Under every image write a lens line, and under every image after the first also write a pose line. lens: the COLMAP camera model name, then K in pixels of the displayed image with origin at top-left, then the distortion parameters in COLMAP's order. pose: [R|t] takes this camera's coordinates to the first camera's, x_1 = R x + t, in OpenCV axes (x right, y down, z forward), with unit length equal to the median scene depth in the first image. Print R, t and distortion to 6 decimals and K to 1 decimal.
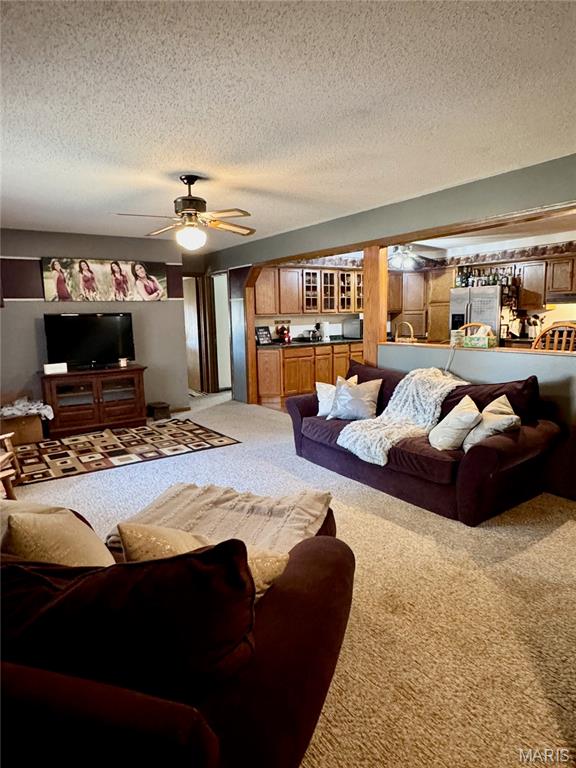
lens RADIAL K [[460.6, 0, 288.0], [0, 460.6, 384.0], [0, 0, 1]] dist [0.002398, 0.000412]
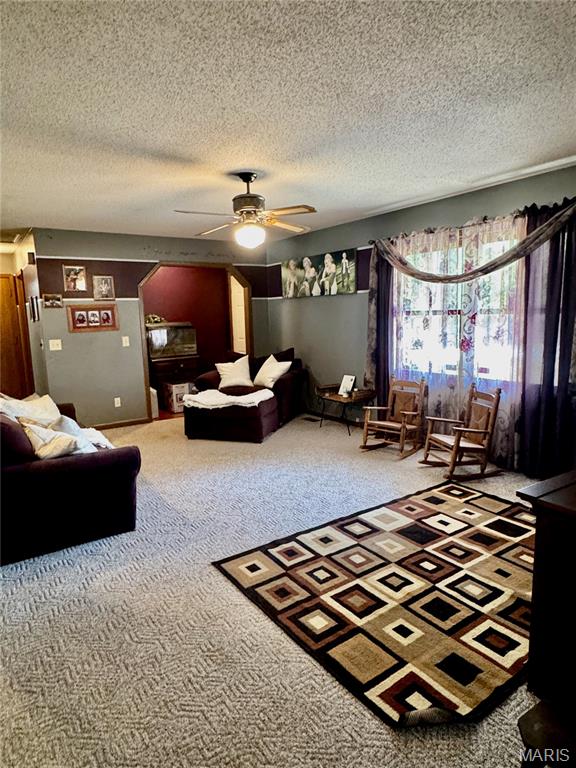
lens RADIAL K [[460.6, 0, 288.0], [0, 460.6, 384.0], [0, 0, 1]] dist [0.002398, 0.000412]
pose [[-0.998850, 0.047168, 0.008558, -0.215282], [0.047566, 0.952958, 0.299346, -0.233008], [0.005964, 0.299409, -0.954106, 1.542982]]
